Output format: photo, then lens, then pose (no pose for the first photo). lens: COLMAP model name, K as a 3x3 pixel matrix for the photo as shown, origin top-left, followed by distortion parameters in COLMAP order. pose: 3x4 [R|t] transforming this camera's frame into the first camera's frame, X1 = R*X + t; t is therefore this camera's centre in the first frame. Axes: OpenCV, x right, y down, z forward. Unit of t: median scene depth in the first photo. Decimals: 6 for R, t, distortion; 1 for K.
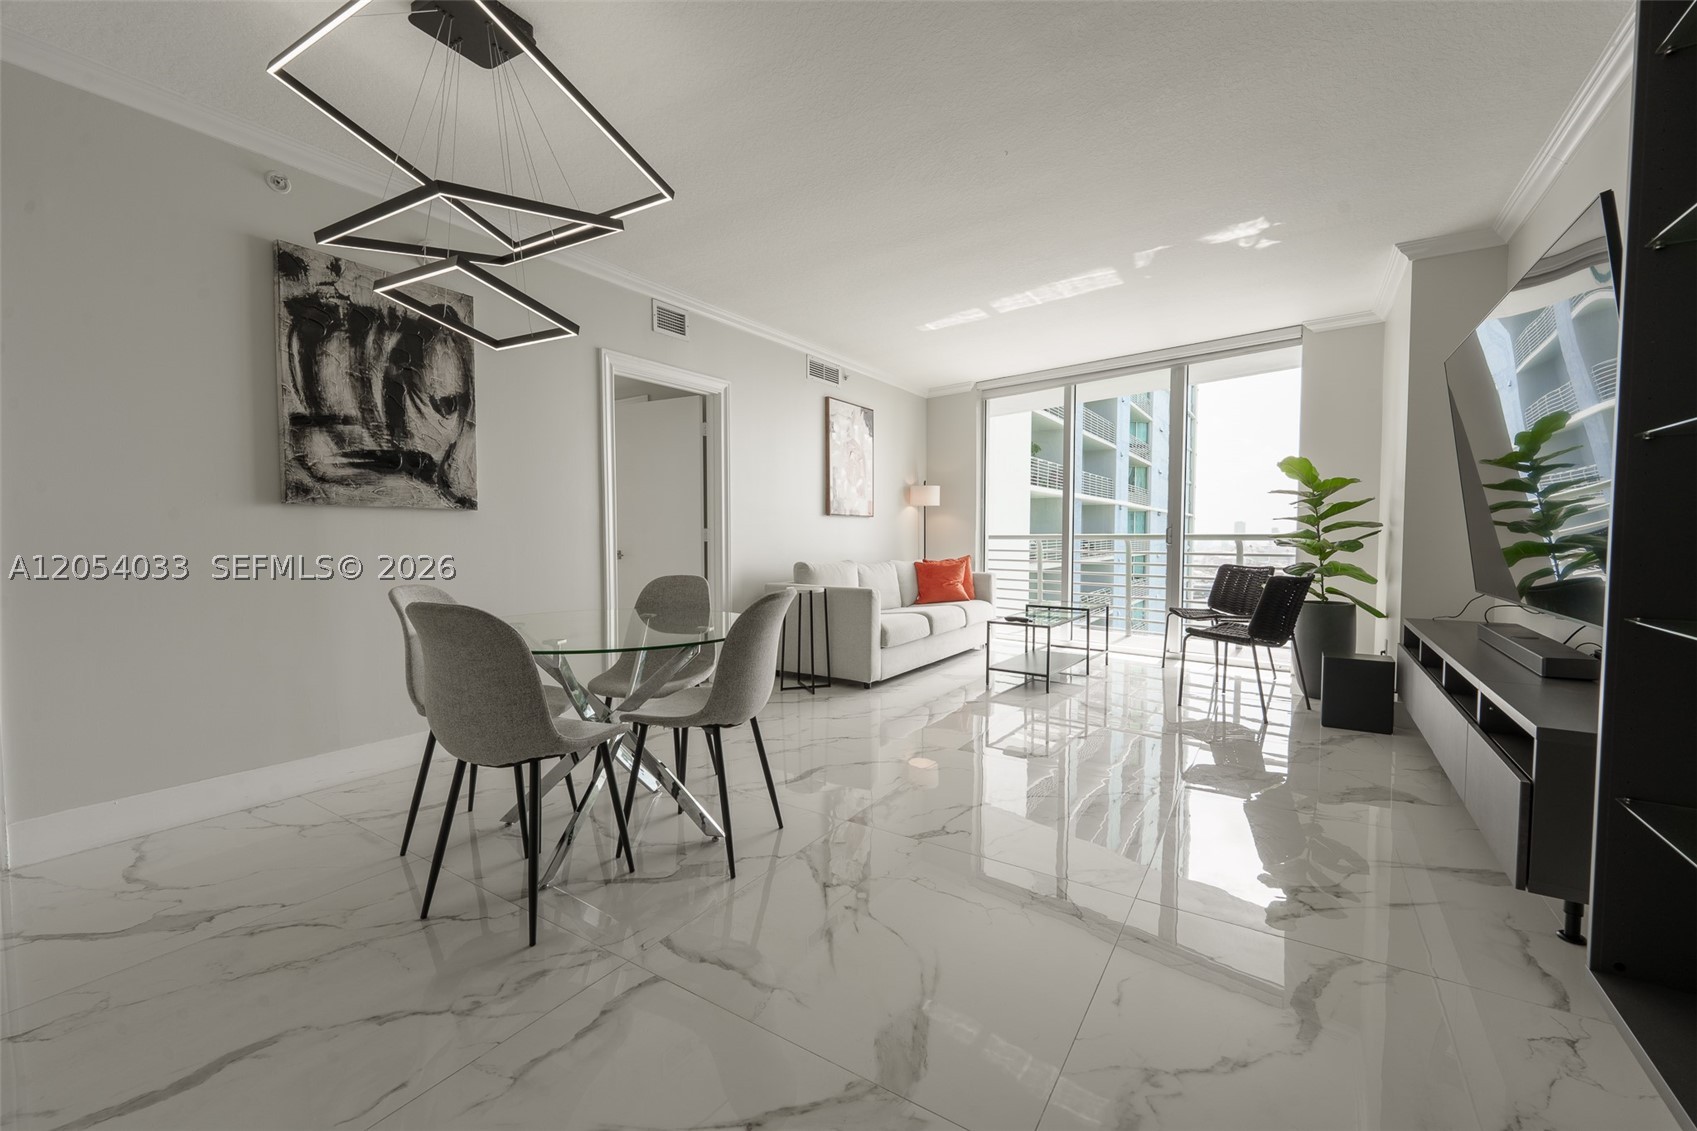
lens RADIAL K [[681.2, 0, 852.3], [0, 681.2, 569.3], [0, 0, 1]] dist [0.002955, -0.001402]
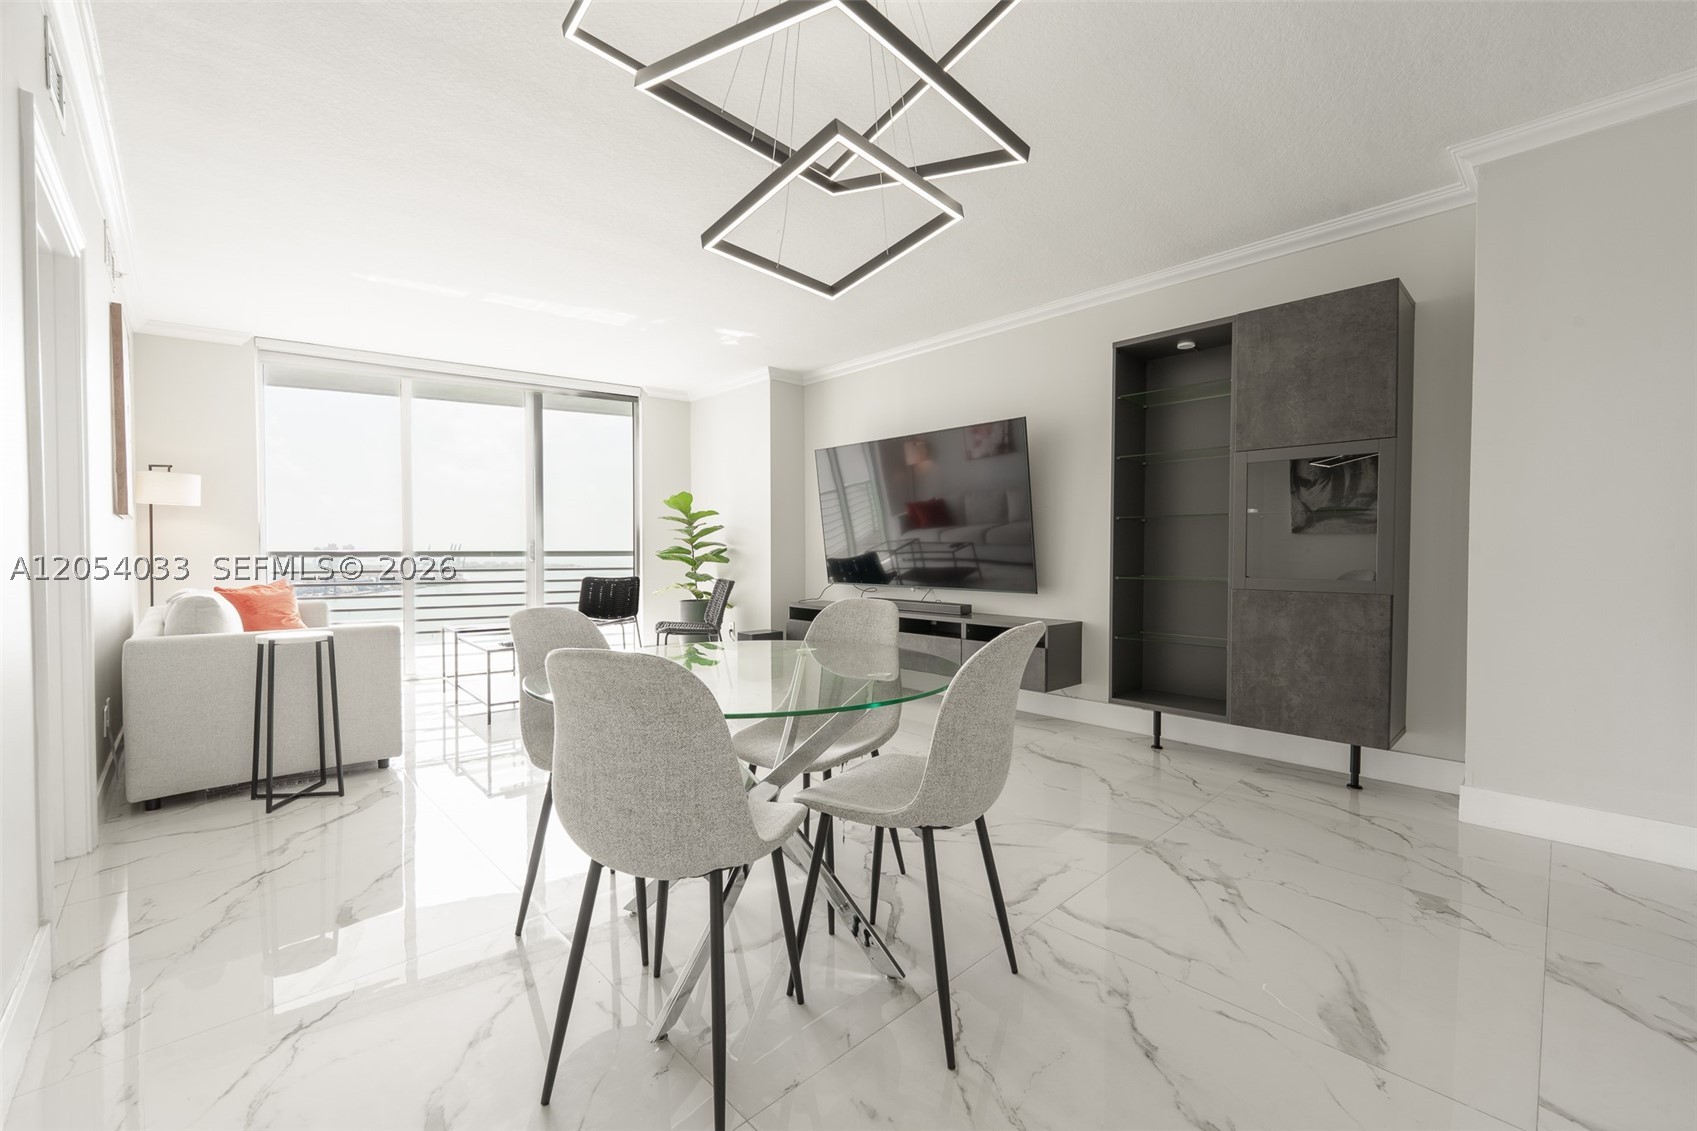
lens RADIAL K [[681.2, 0, 845.1], [0, 681.2, 553.1], [0, 0, 1]] dist [0.002955, -0.001402]
pose [[0.244365, -0.002337, 0.969680, -0.536664], [0.049777, 0.998709, -0.010137, -0.016877], [-0.968405, 0.050744, 0.244166, 0.355214]]
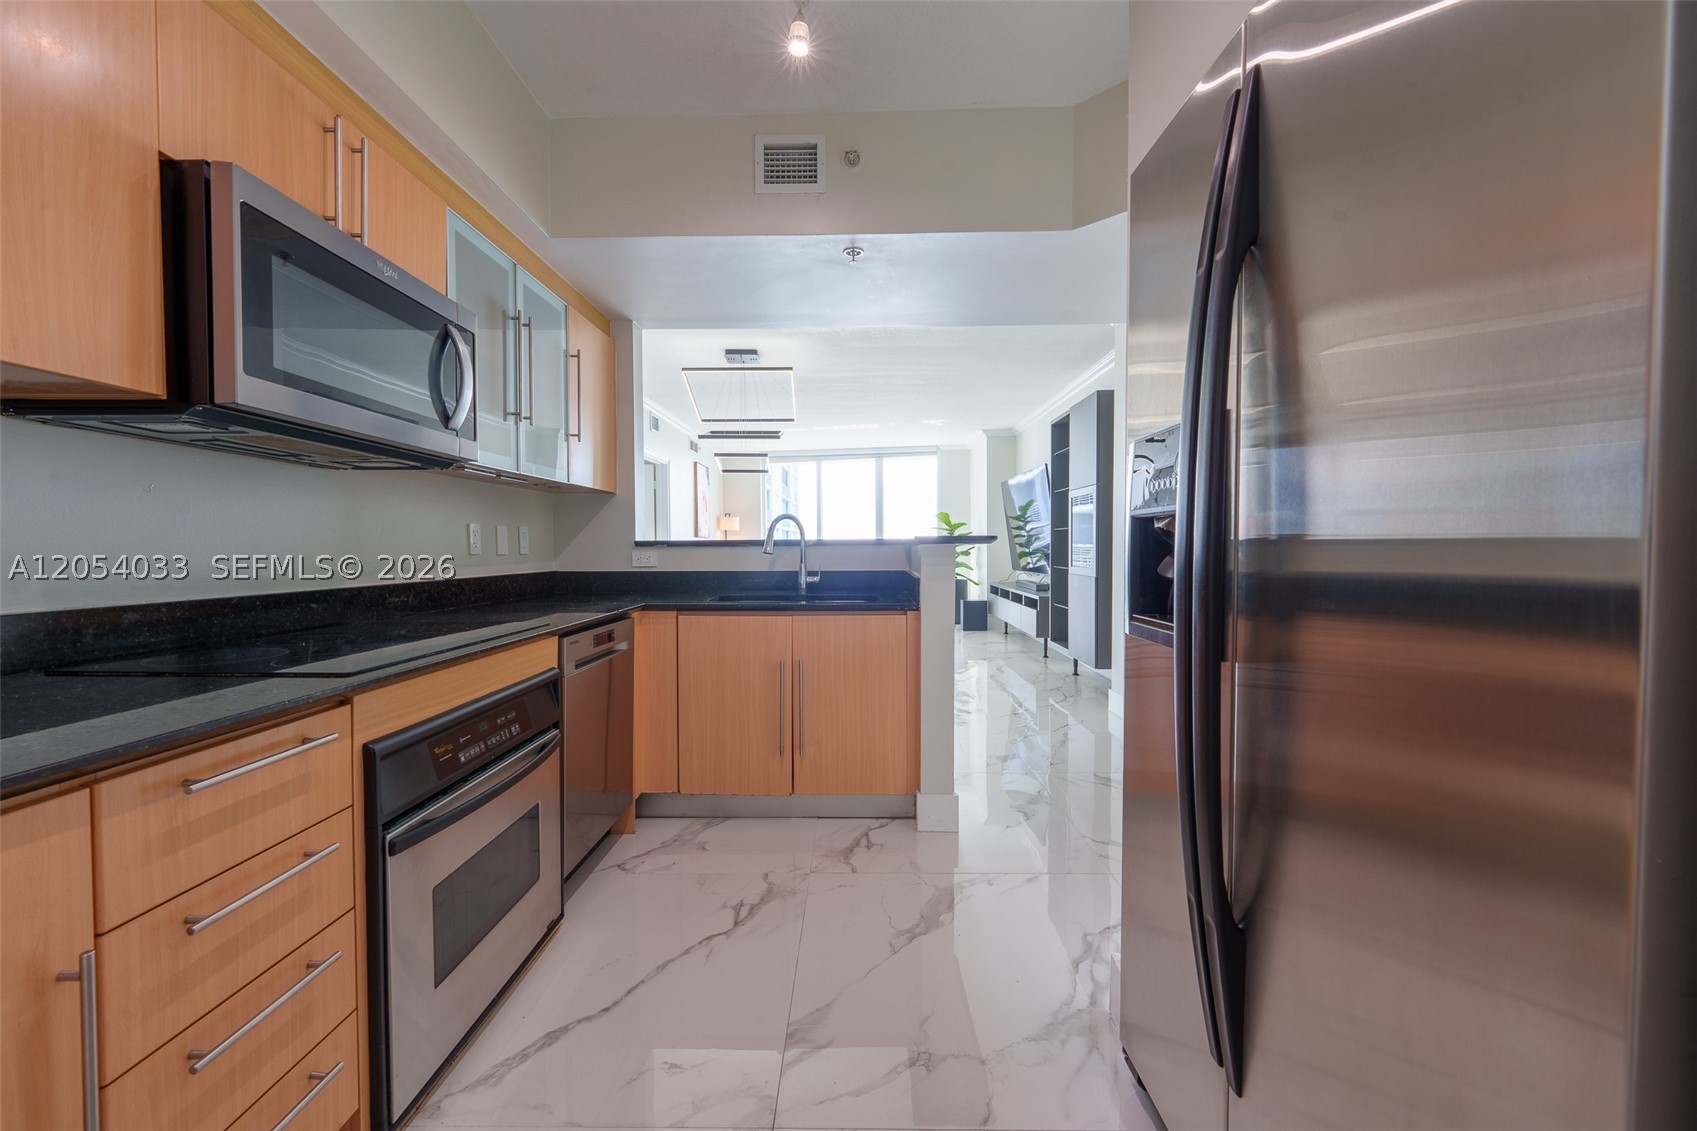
lens RADIAL K [[681.2, 0, 835.0], [0, 681.2, 562.2], [0, 0, 1]] dist [0.002955, -0.001402]
pose [[0.857489, -0.015640, 0.514264, -0.708197], [0.031264, 0.999275, -0.021739, 0.027112], [-0.513551, 0.034719, 0.857356, -0.623111]]
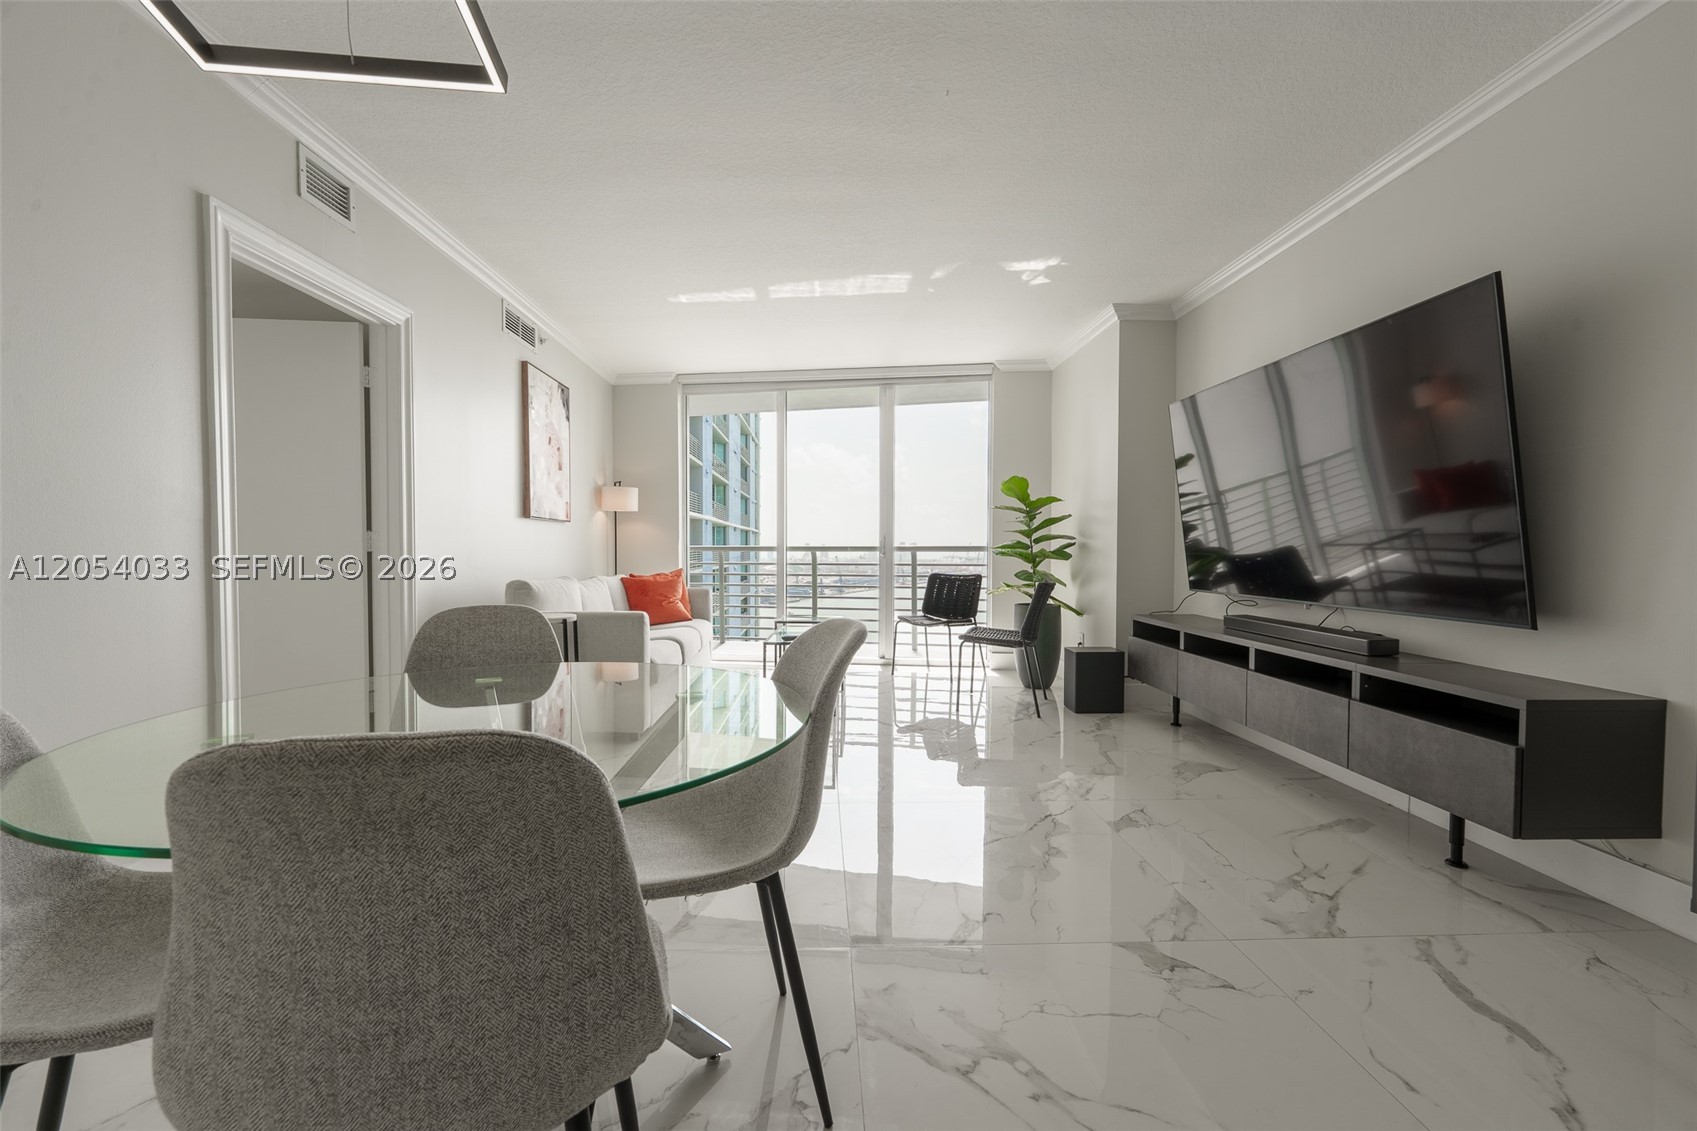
lens RADIAL K [[681.2, 0, 844.5], [0, 681.2, 563.4], [0, 0, 1]] dist [0.002955, -0.001402]
pose [[0.819804, -0.008863, 0.572575, -0.224064], [0.025639, 0.999446, -0.021238, -0.004710], [-0.572069, 0.032092, 0.819577, 0.227588]]
